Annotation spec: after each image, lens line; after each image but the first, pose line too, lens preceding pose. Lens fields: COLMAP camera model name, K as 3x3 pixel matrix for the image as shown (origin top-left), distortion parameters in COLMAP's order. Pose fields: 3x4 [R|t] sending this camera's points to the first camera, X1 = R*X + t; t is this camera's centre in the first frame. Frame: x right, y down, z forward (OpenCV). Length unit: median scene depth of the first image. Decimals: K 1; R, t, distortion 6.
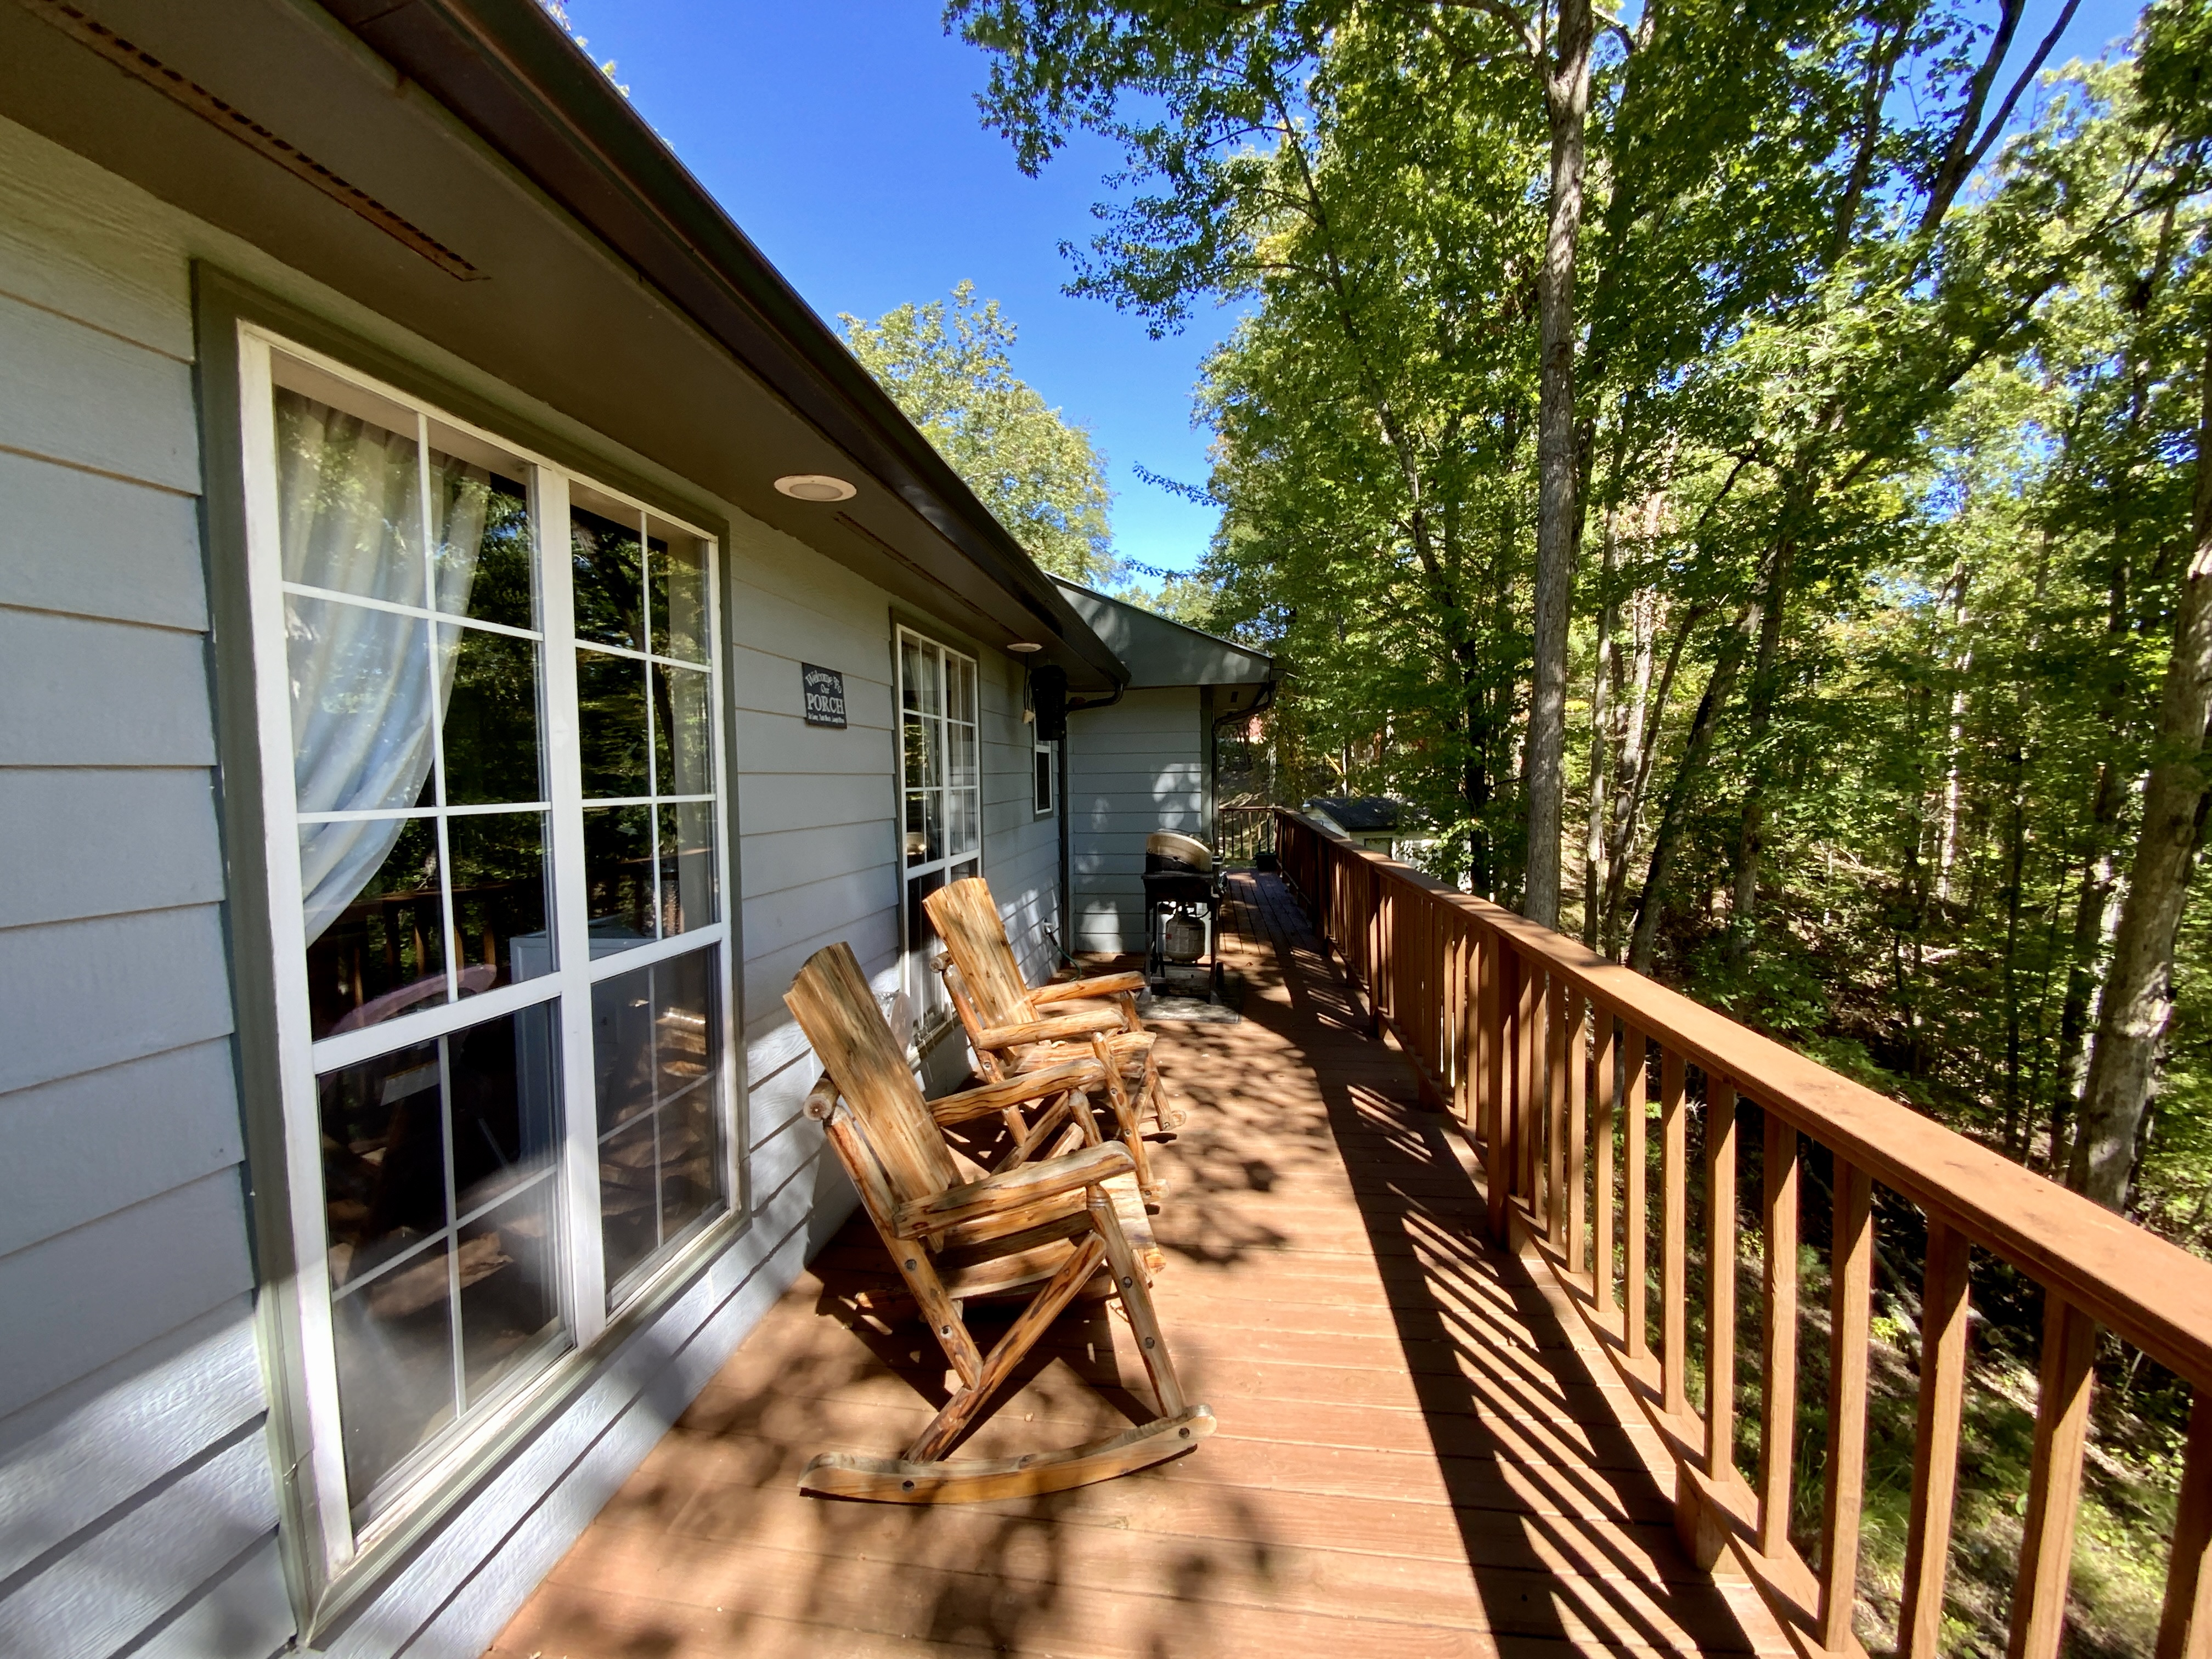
lens RADIAL K [[897.0, 0, 1096.6], [0, 897.0, 825.3], [0, 0, 1]] dist [0.016019, -0.012995]
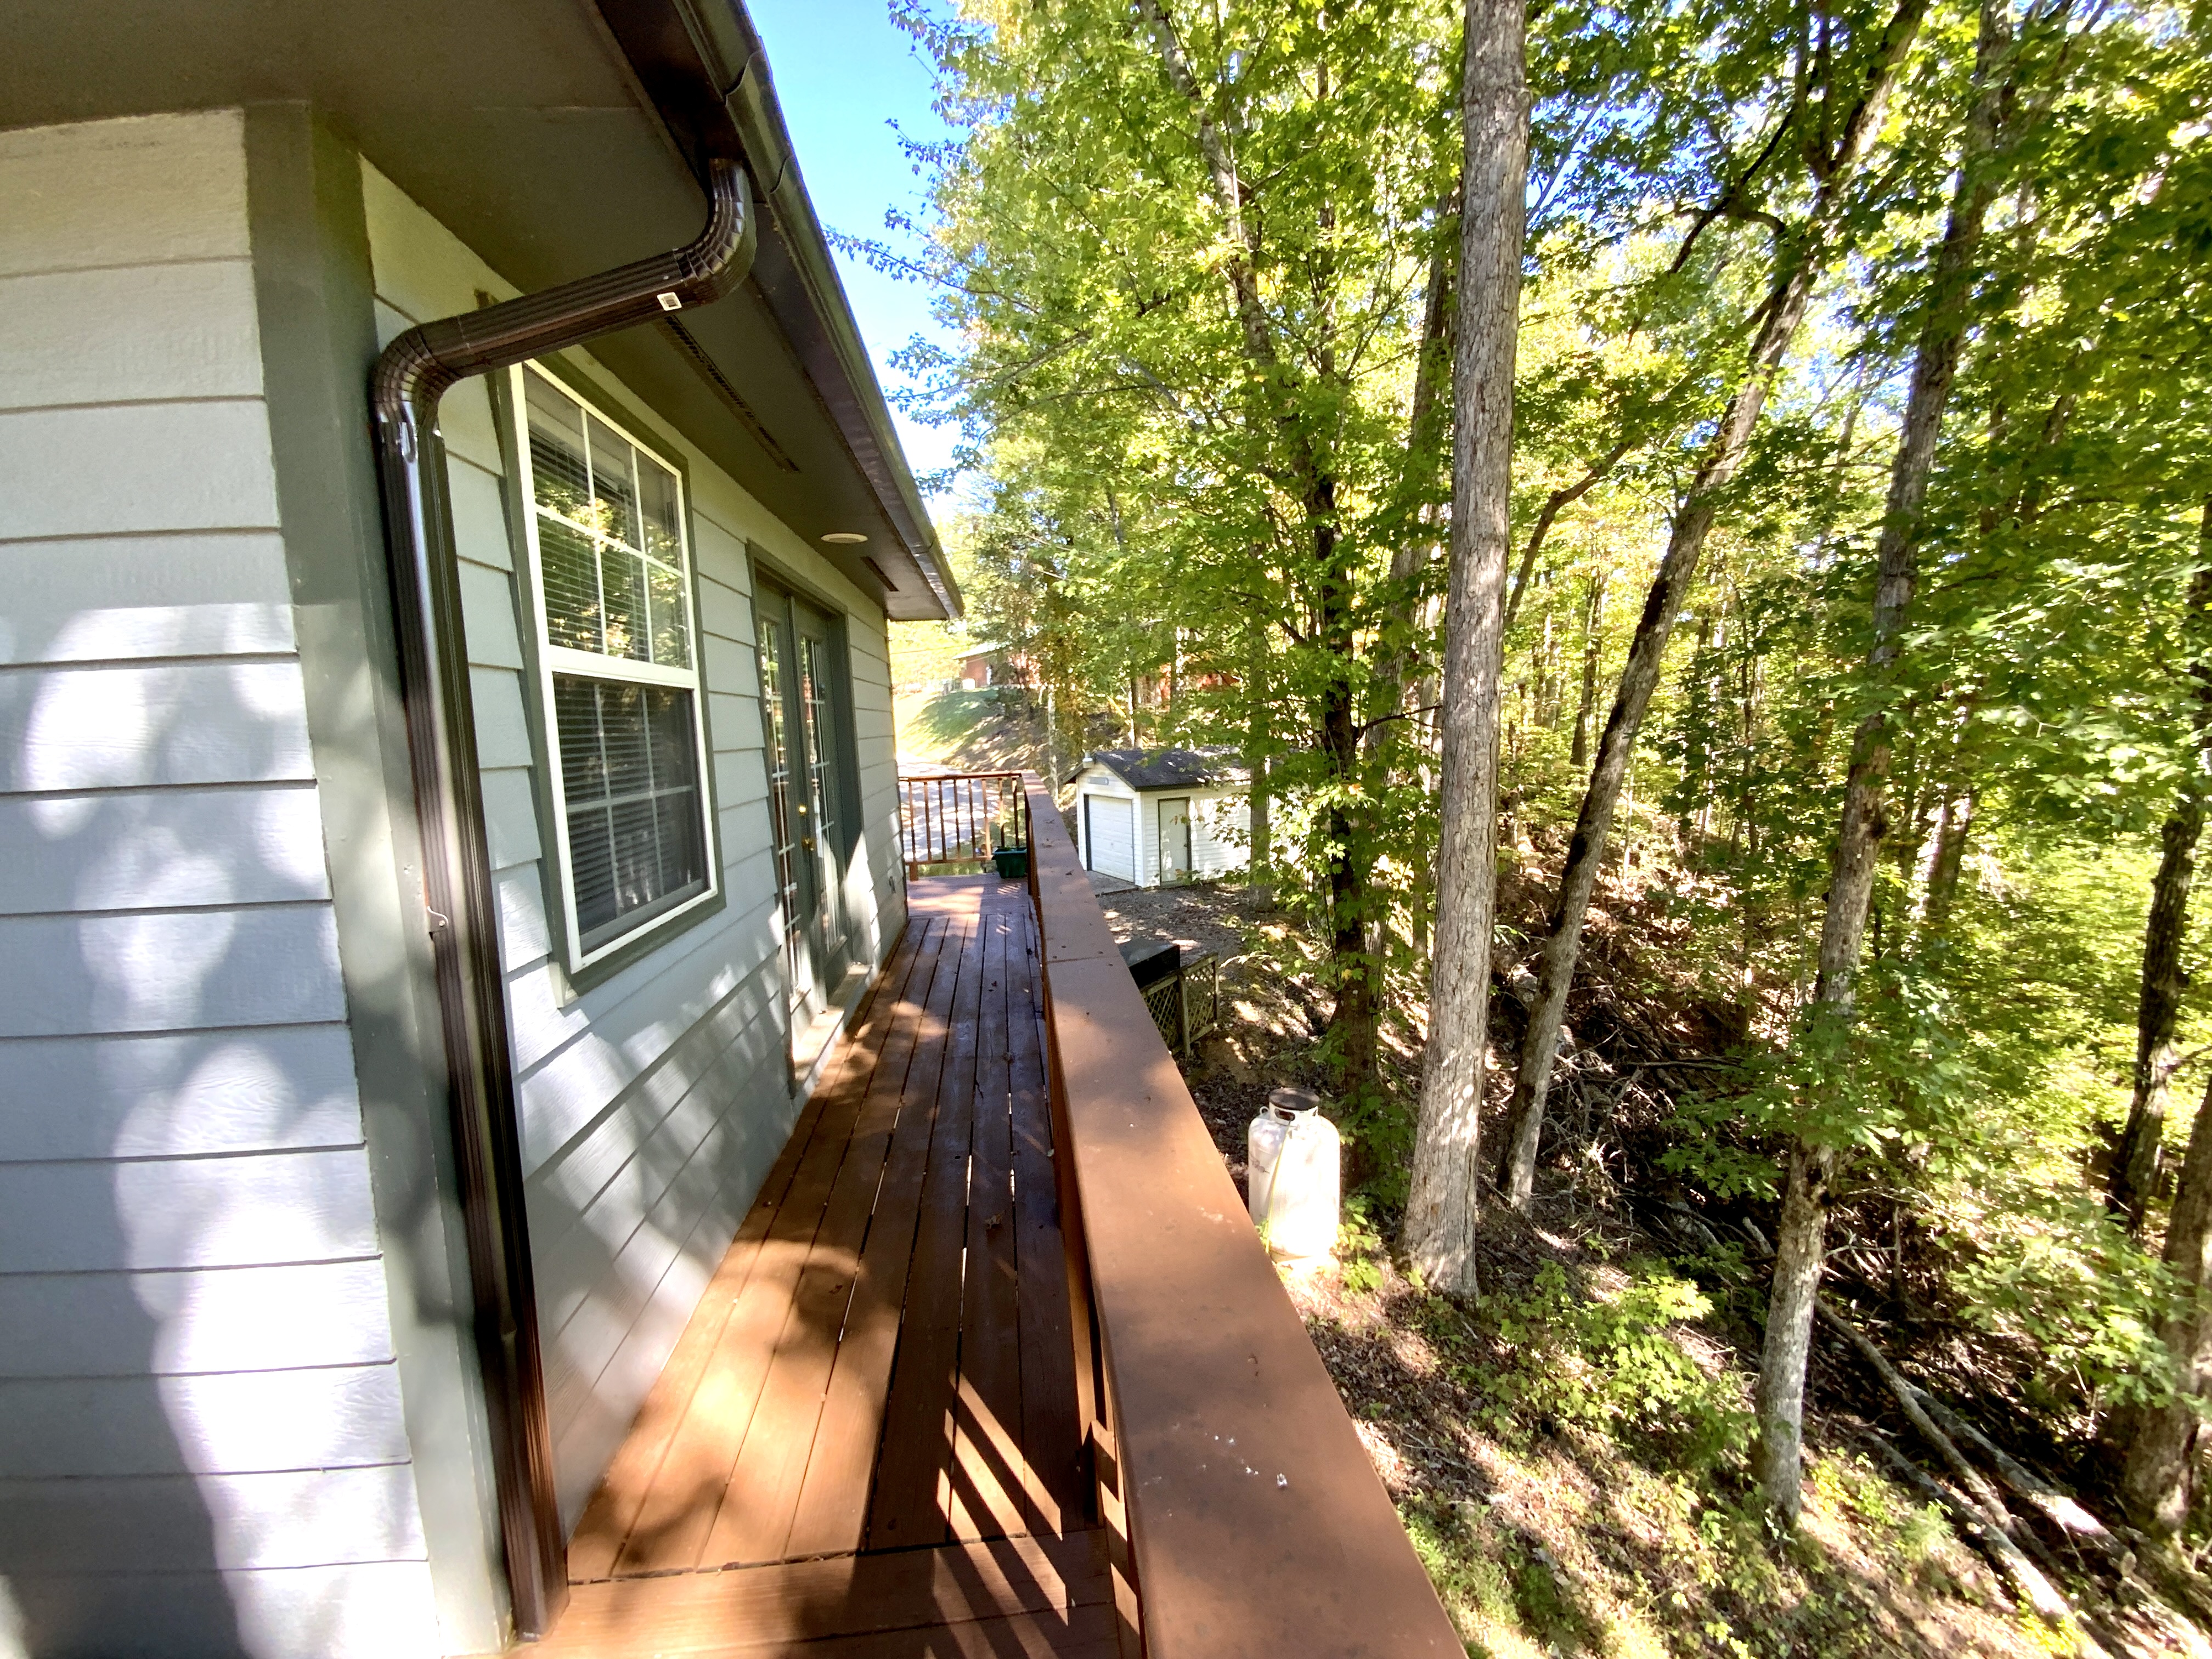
lens RADIAL K [[897.0, 0, 1104.4], [0, 897.0, 828.4], [0, 0, 1]] dist [0.016019, -0.012995]
pose [[0.971083, -0.047648, 0.233938, 0.118899], [0.034558, 0.997615, 0.059742, -0.017742], [-0.236227, -0.049930, 0.970414, 0.438513]]
